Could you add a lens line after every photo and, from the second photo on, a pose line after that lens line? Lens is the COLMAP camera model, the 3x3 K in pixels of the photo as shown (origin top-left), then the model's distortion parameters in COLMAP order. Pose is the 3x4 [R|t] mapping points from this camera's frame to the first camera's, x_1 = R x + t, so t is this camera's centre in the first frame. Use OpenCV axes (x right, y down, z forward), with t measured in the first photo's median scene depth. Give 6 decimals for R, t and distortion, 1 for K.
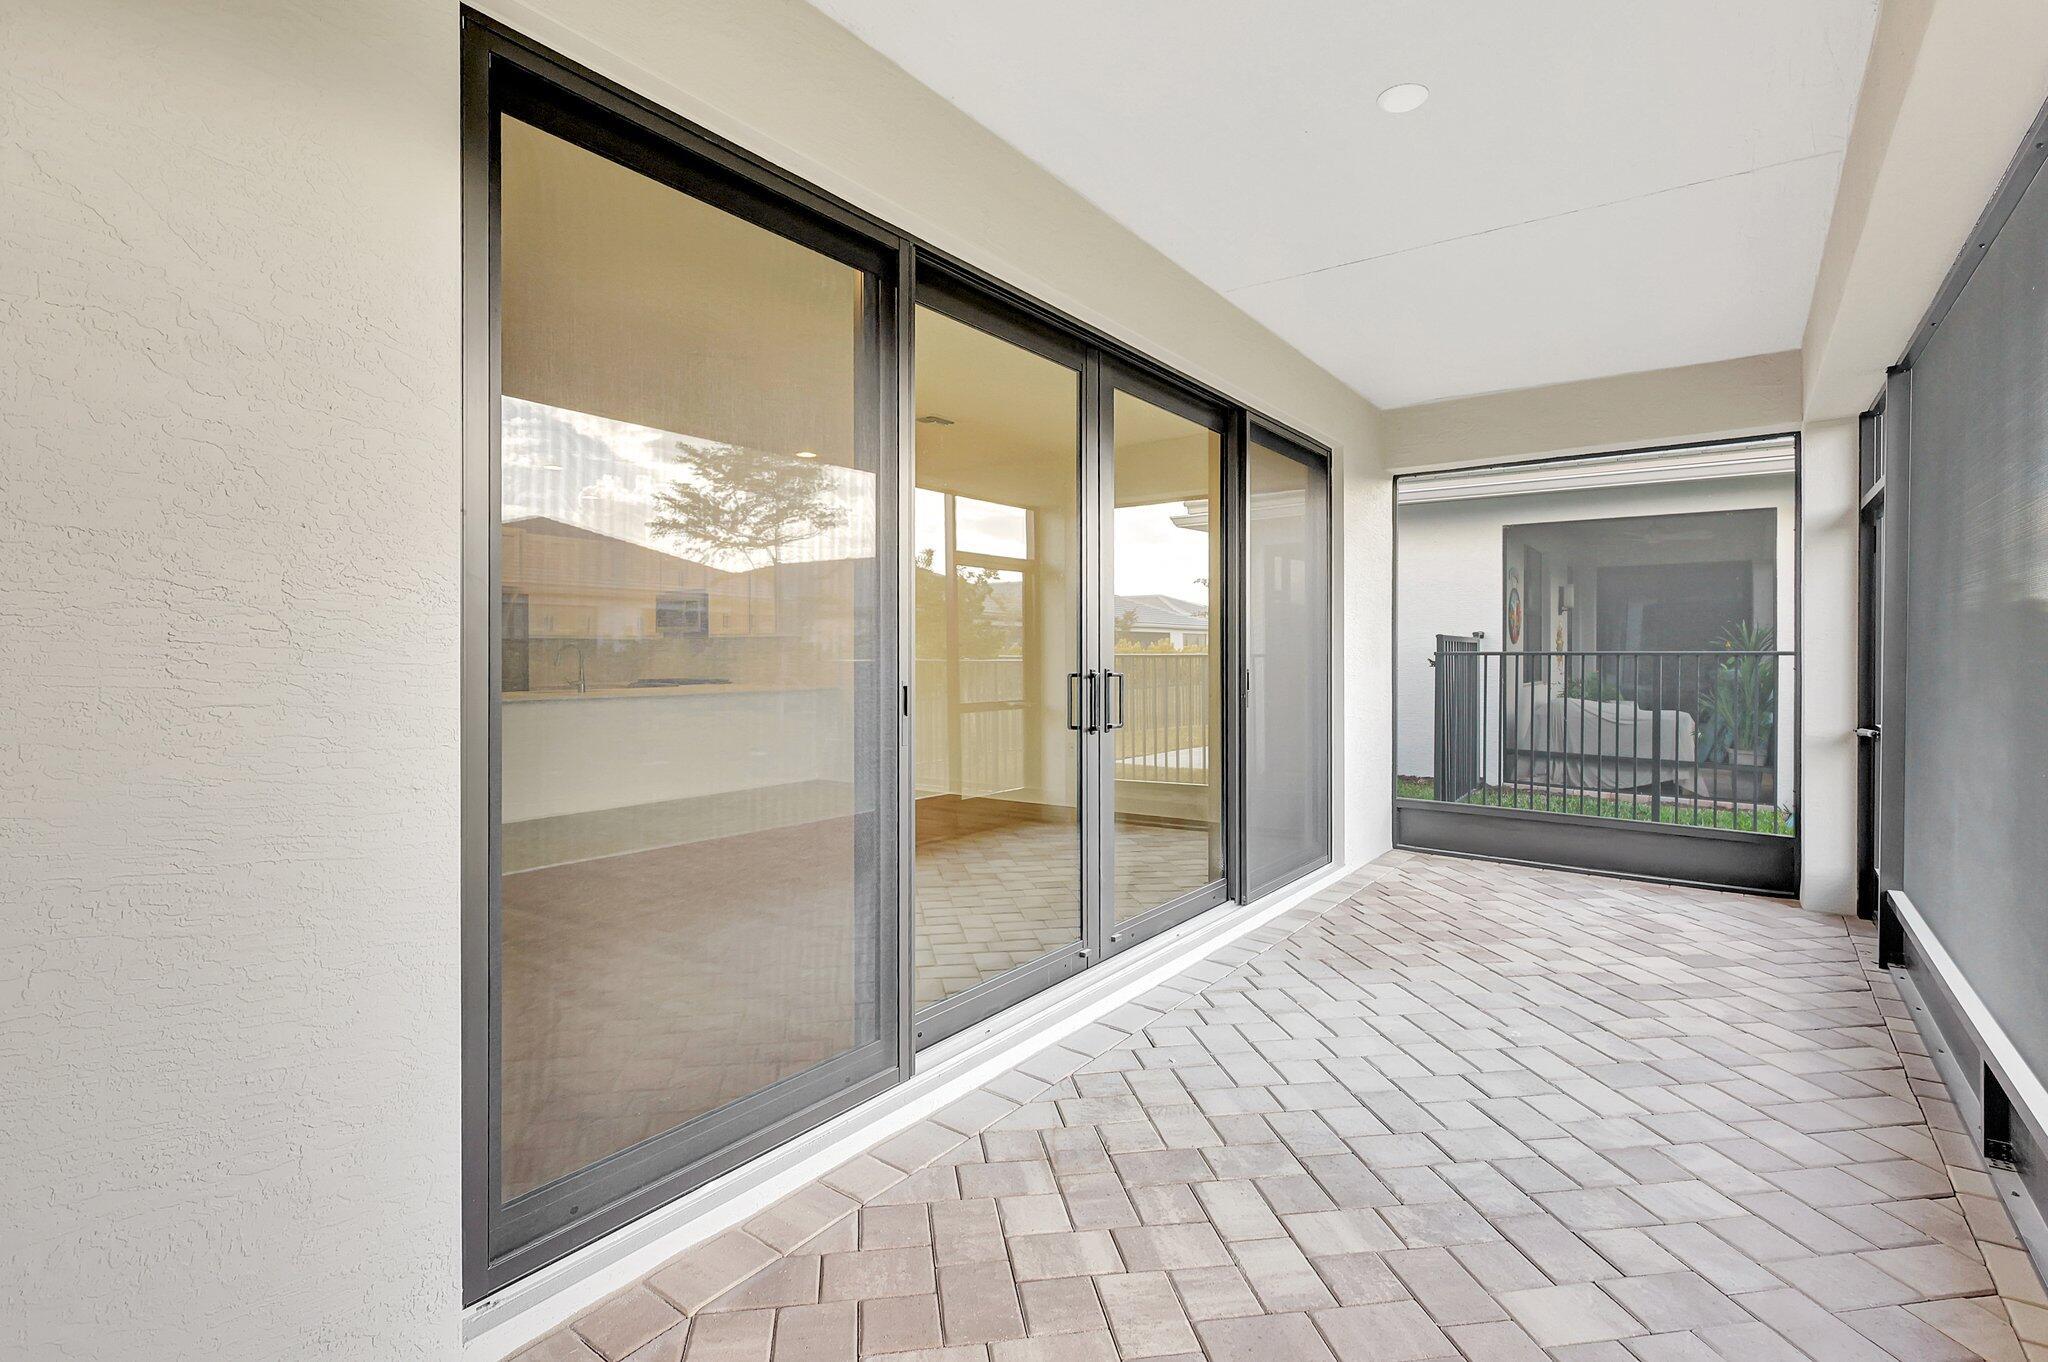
lens RADIAL K [[983.3, 0, 1015.6], [0, 983.3, 654.5], [0, 0, 1]] dist [0.001253, -0.000413]
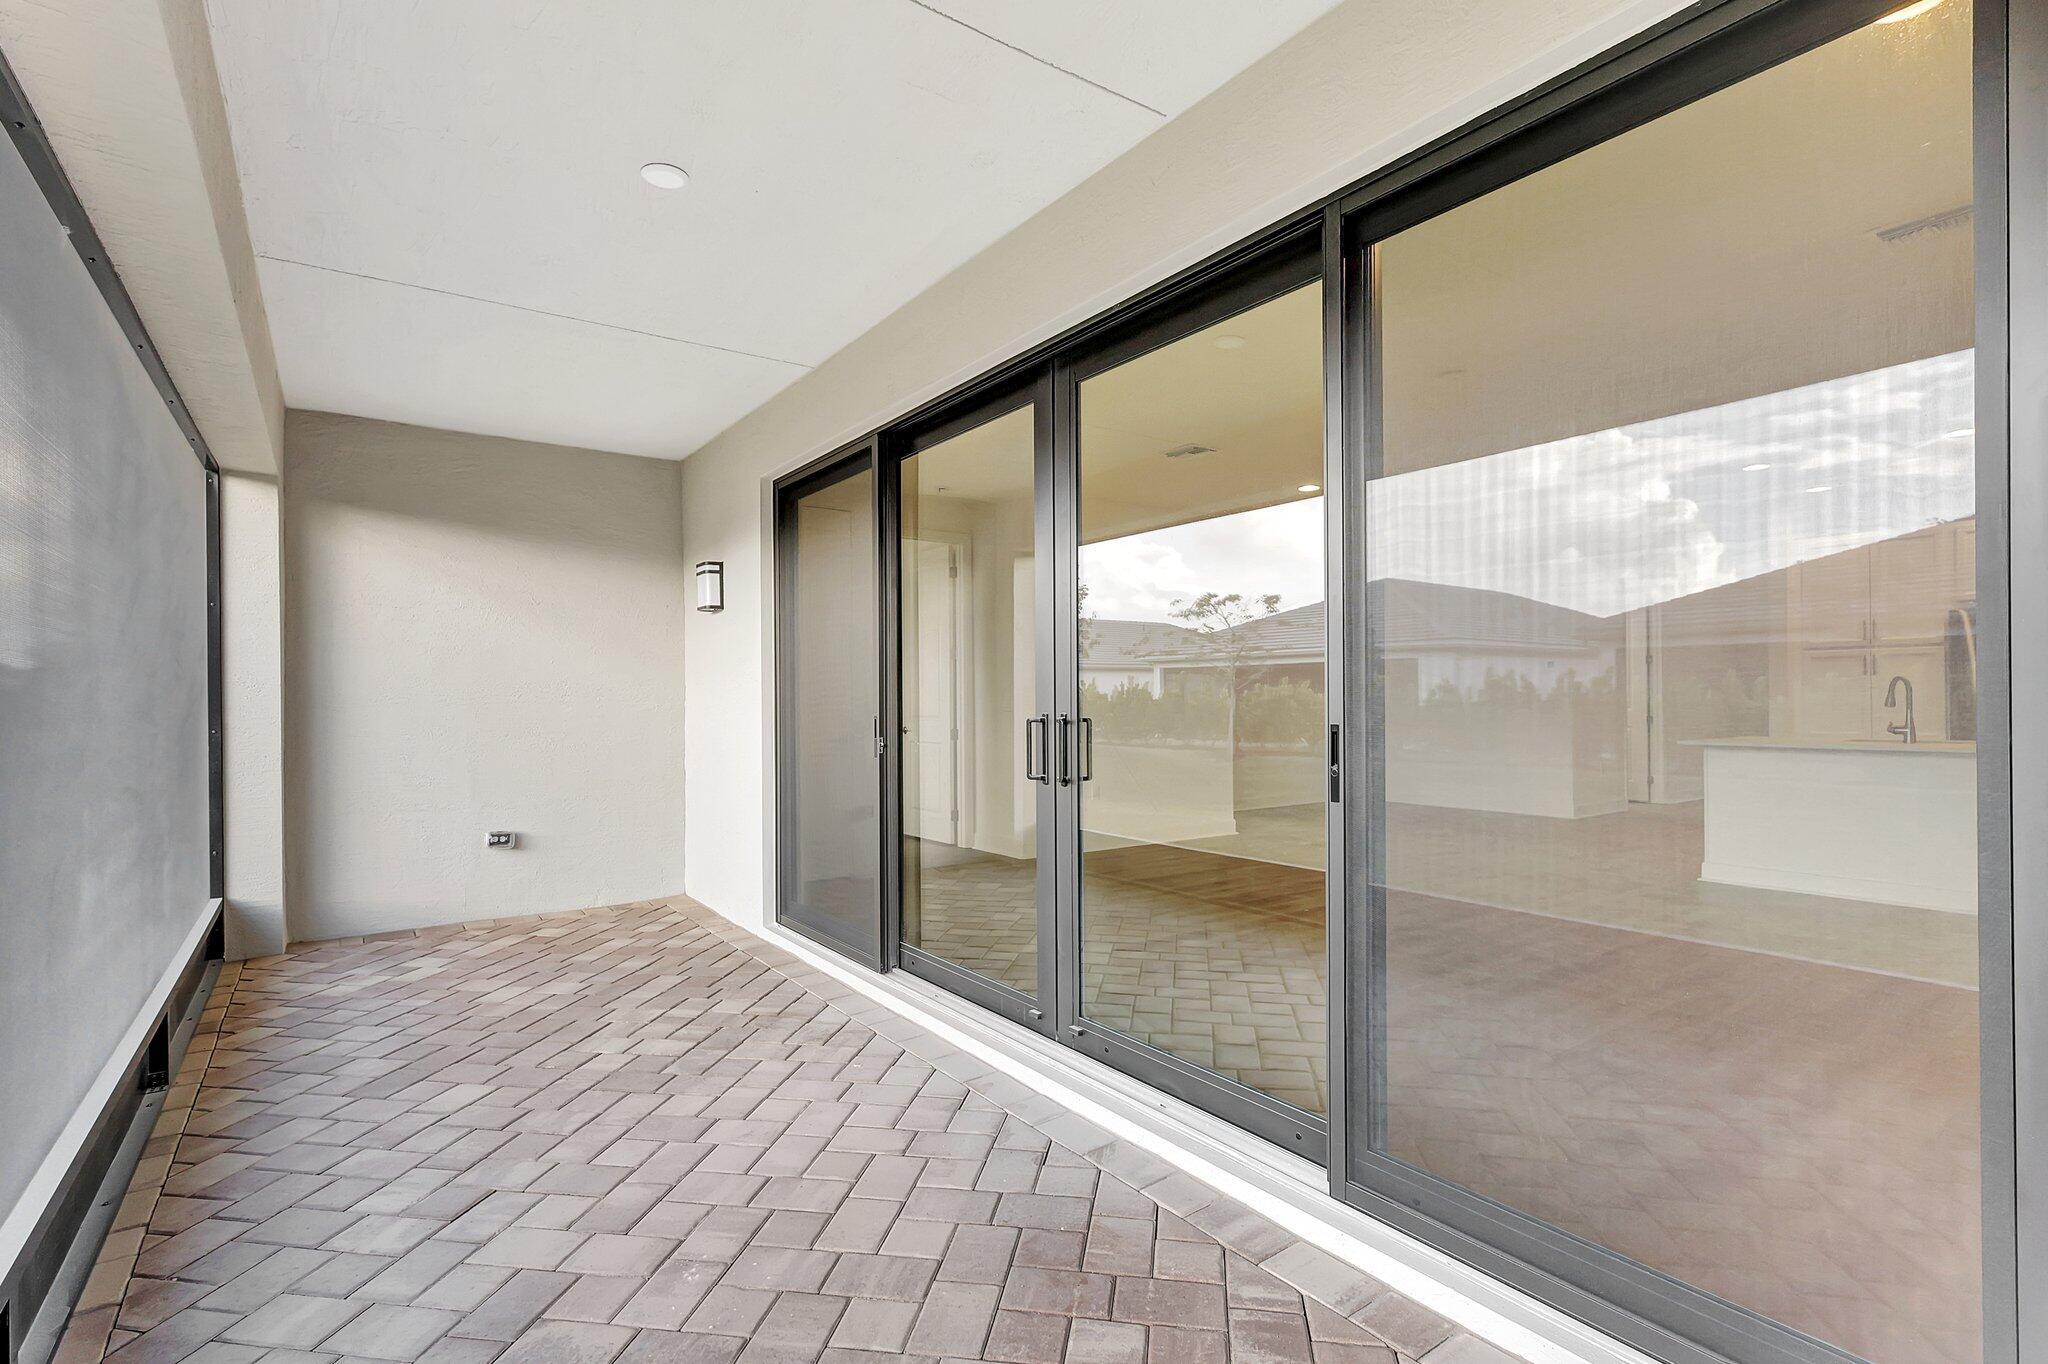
lens RADIAL K [[949.4, 0, 1031.1], [0, 949.4, 696.4], [0, 0, 1]] dist [-0.003301, -0.000370]
pose [[-0.307248, 0.000652, -0.951629, 0.912299], [0.010649, 0.999940, -0.002754, 0.000390], [0.951570, -0.010980, -0.307237, 1.237219]]
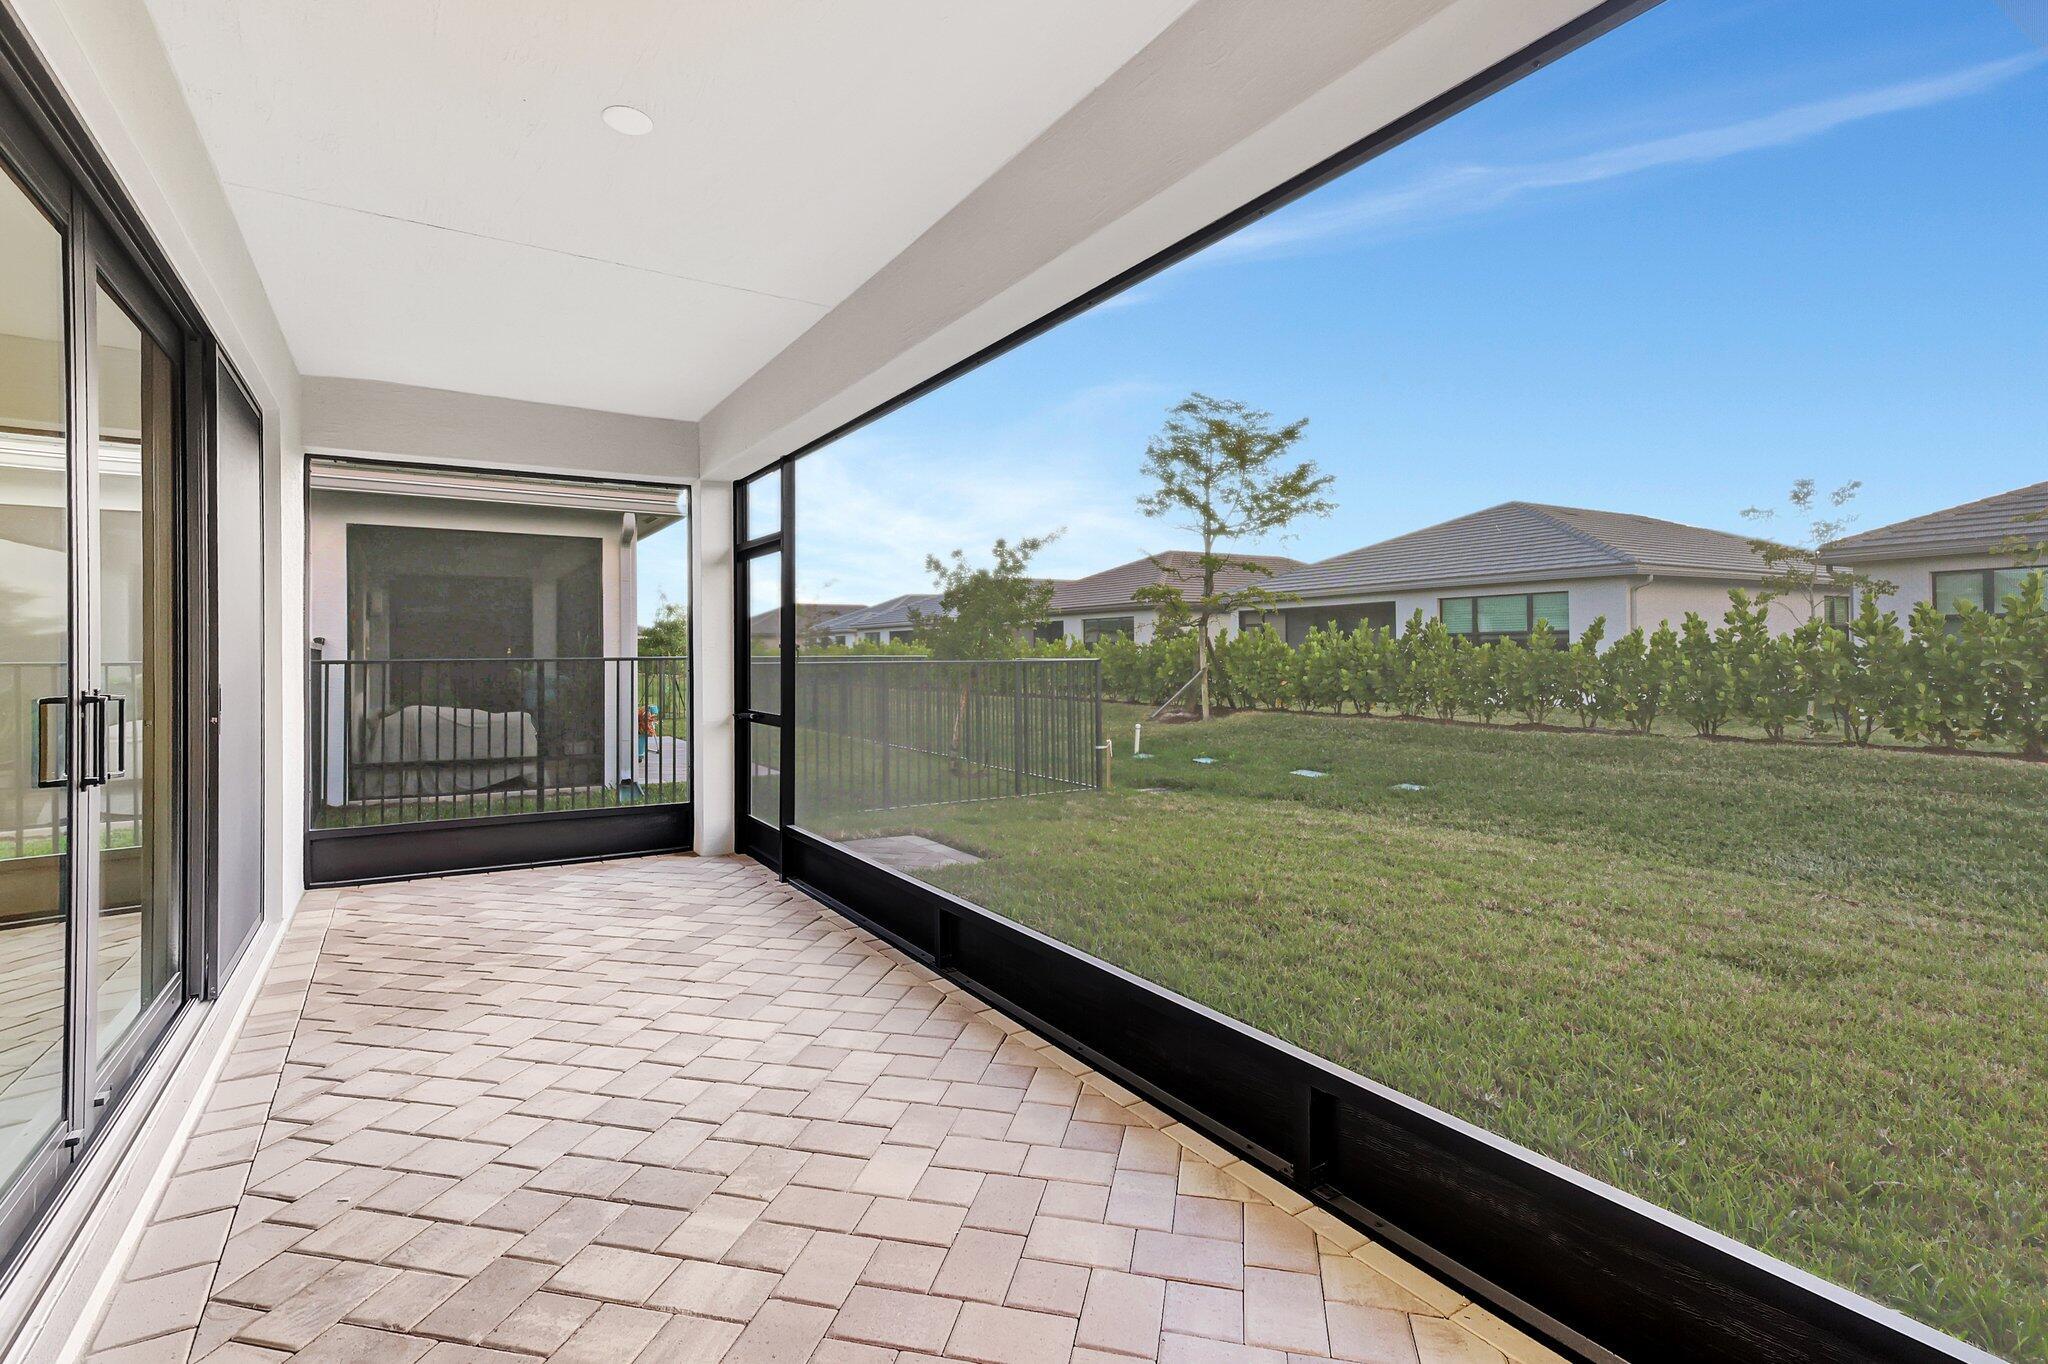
lens RADIAL K [[956.8, 0, 1025.2], [0, 956.8, 646.9], [0, 0, 1]] dist [-0.002044, 0.006645]
pose [[0.365265, 0.003004, 0.930899, -0.275718], [0.011494, 0.999904, -0.007737, -0.001328], [-0.930832, 0.013526, 0.365196, 0.190723]]
